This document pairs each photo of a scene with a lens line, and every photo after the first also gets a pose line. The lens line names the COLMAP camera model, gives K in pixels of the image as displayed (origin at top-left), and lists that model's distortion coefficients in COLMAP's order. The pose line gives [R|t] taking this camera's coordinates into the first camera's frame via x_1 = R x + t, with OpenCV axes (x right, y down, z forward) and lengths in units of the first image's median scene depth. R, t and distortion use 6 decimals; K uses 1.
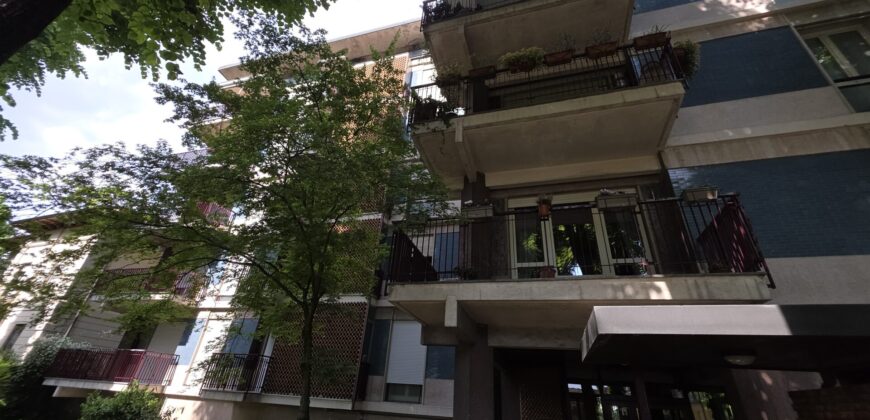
lens RADIAL K [[347.8, 0, 435.5], [0, 347.8, 209.9], [0, 0, 1]] dist [0.003052, 0.000342]
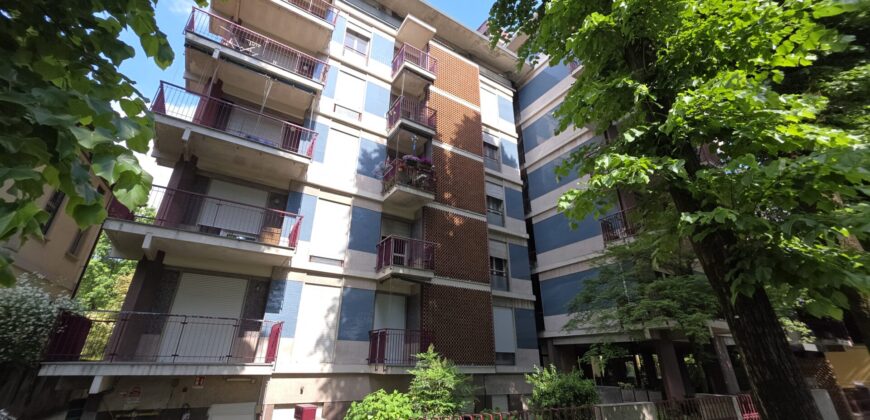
lens RADIAL K [[347.8, 0, 434.2], [0, 347.8, 209.3], [0, 0, 1]] dist [0.003052, 0.000342]
pose [[0.659918, 0.251337, 0.708053, -1.241238], [-0.339632, 0.940400, -0.017270, 0.072943], [-0.670193, -0.229080, 0.705948, 0.300900]]
